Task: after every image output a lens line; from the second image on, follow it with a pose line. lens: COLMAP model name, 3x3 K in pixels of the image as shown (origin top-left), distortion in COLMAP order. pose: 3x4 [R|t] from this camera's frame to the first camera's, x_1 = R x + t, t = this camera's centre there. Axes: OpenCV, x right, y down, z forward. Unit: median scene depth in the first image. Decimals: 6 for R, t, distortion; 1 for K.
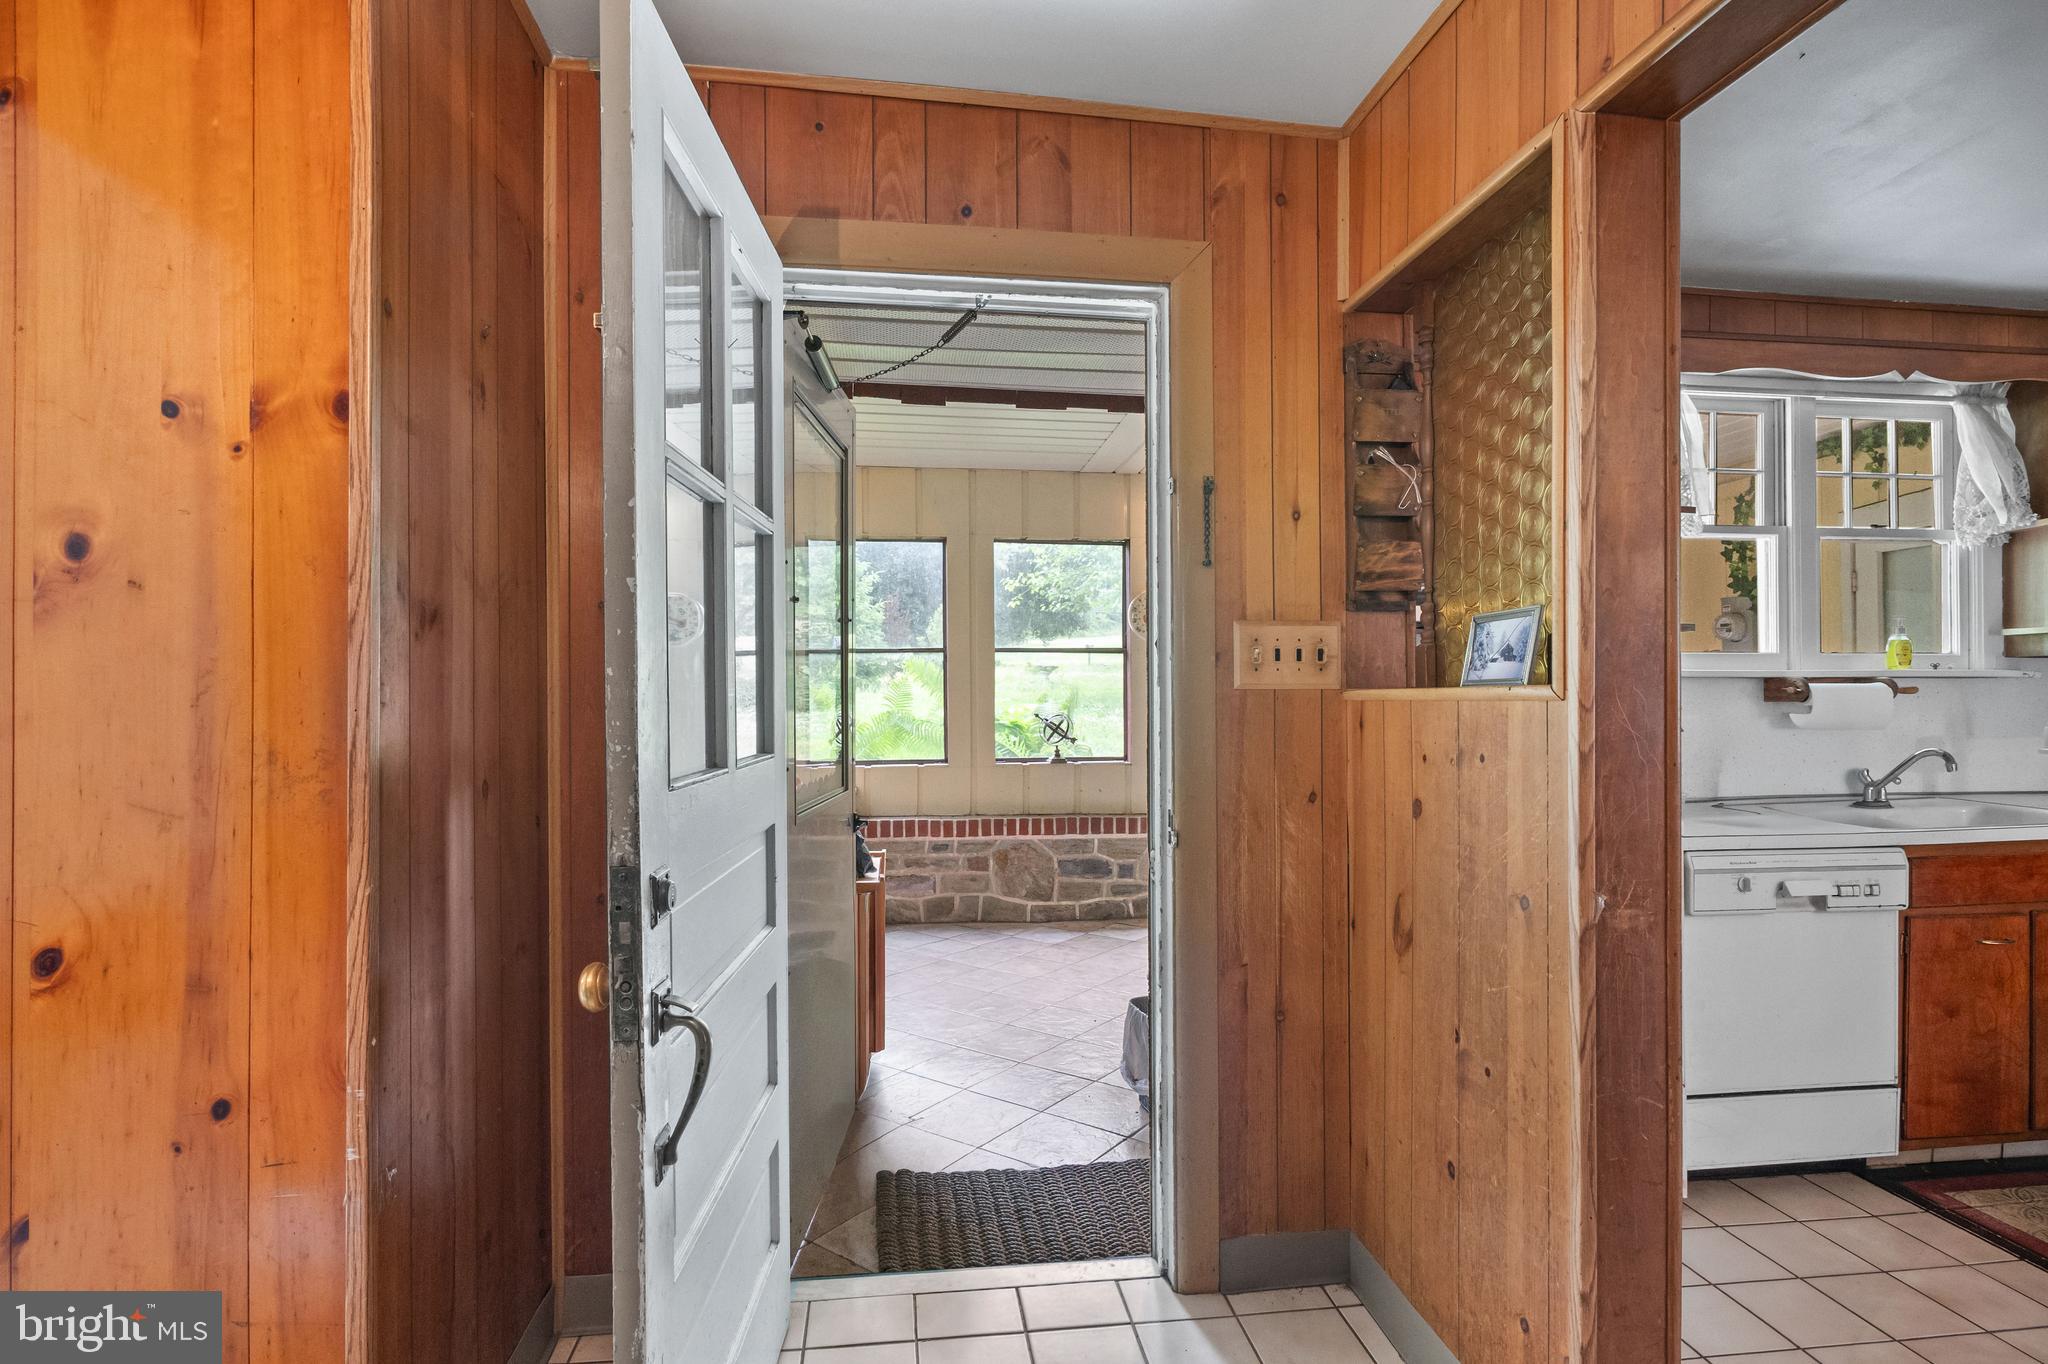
lens RADIAL K [[1013.6, 0, 1018.0], [0, 1013.6, 691.9], [0, 0, 1]] dist [0.004527, 0.001579]
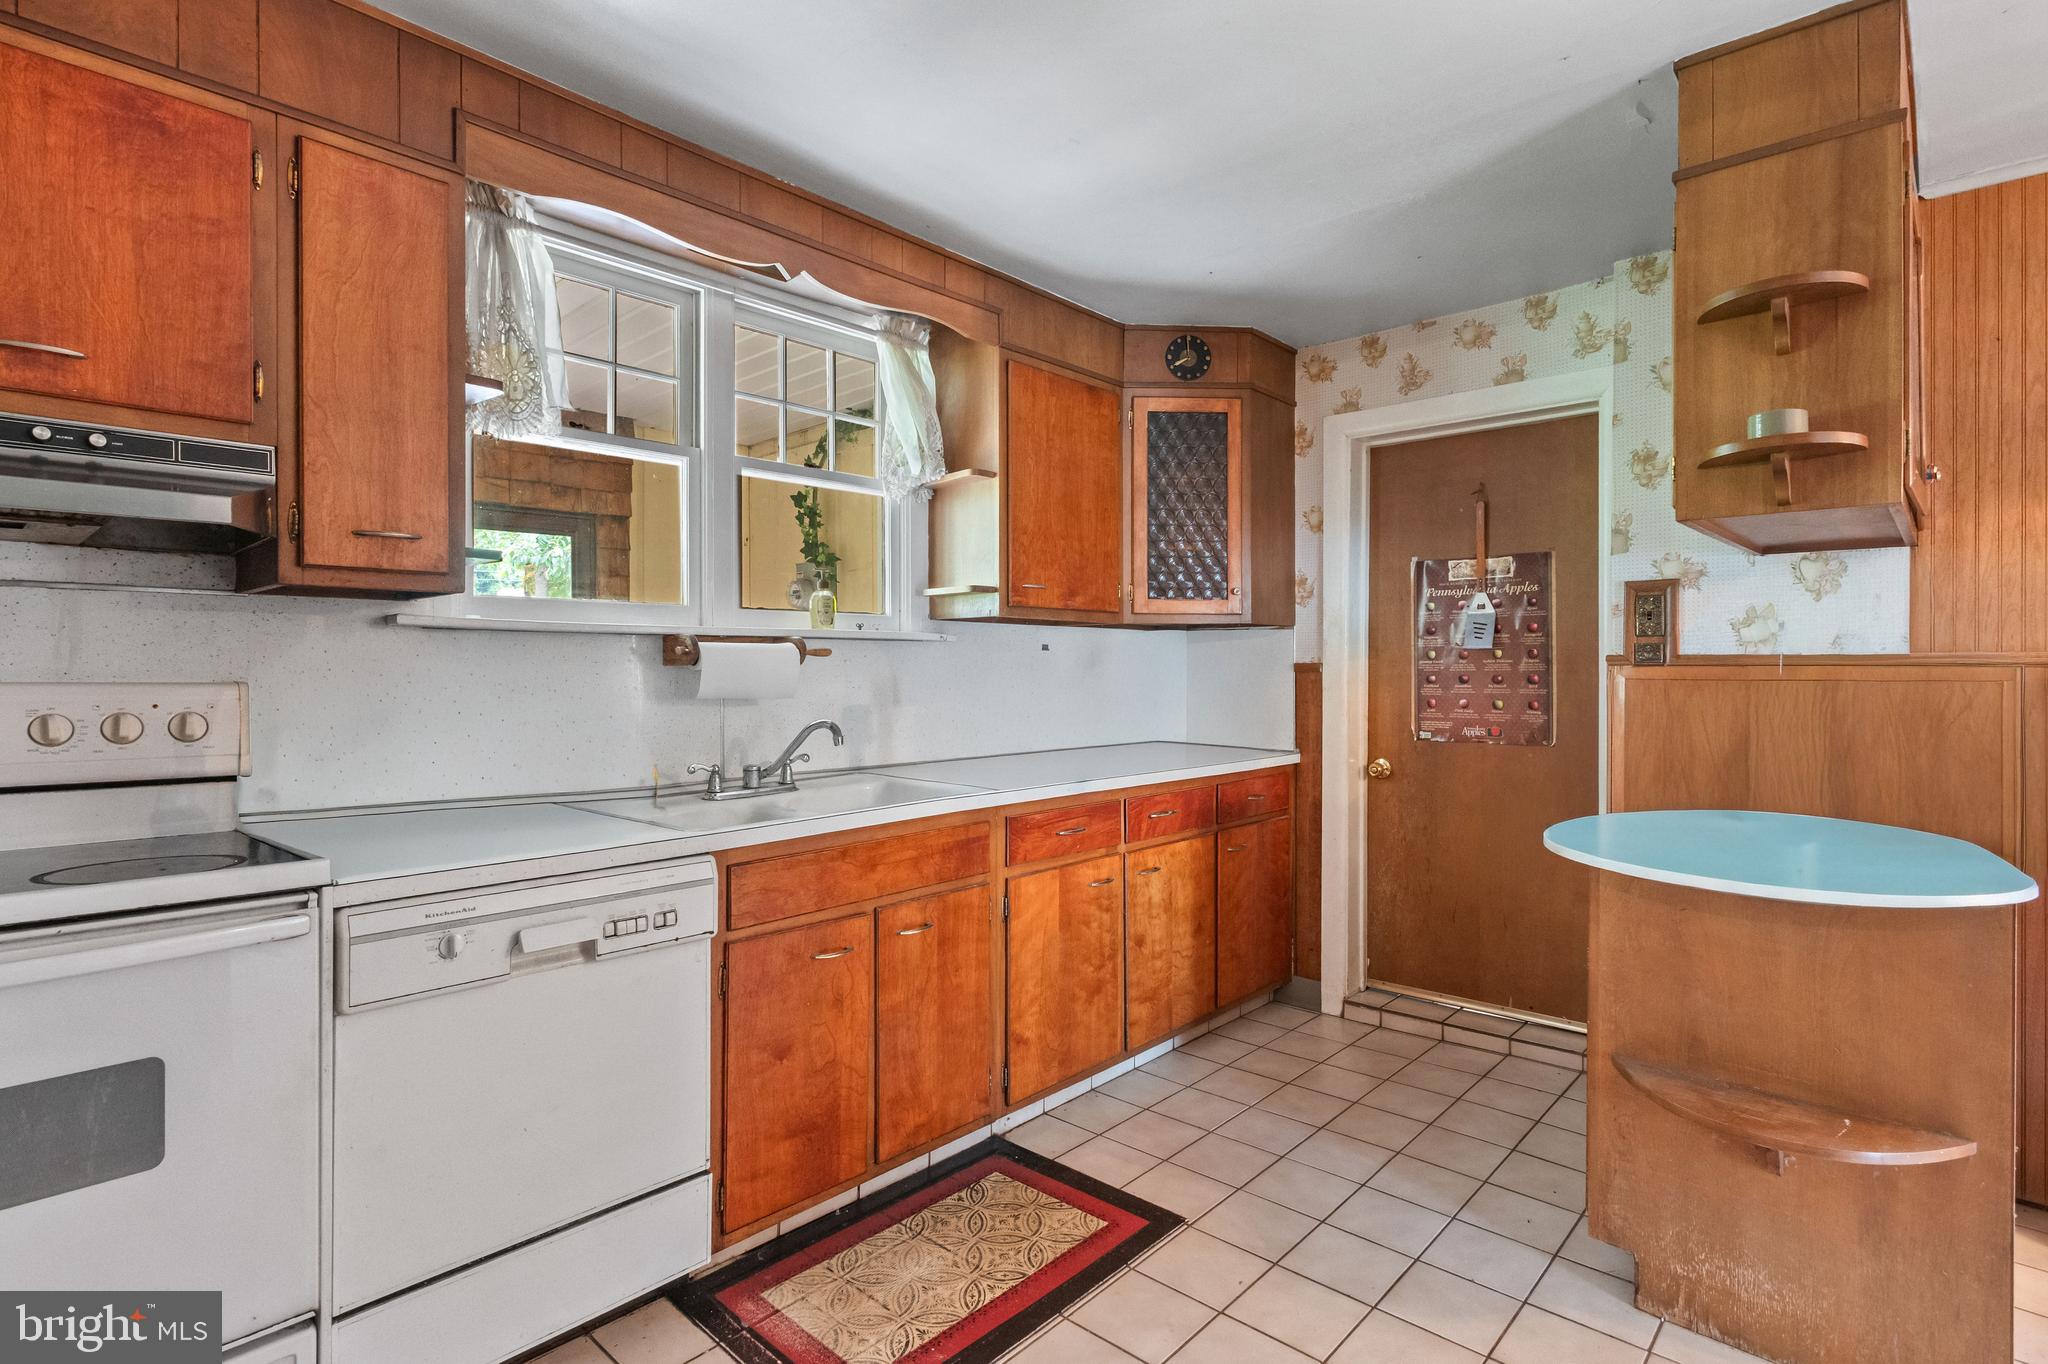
lens RADIAL K [[1013.6, 0, 1022.5], [0, 1013.6, 671.3], [0, 0, 1]] dist [0.004527, 0.001579]
pose [[0.781213, -0.002535, 0.624259, 0.559732], [0.002177, 0.999997, 0.001338, 0.016185], [-0.624261, 0.000314, 0.781216, 0.261311]]
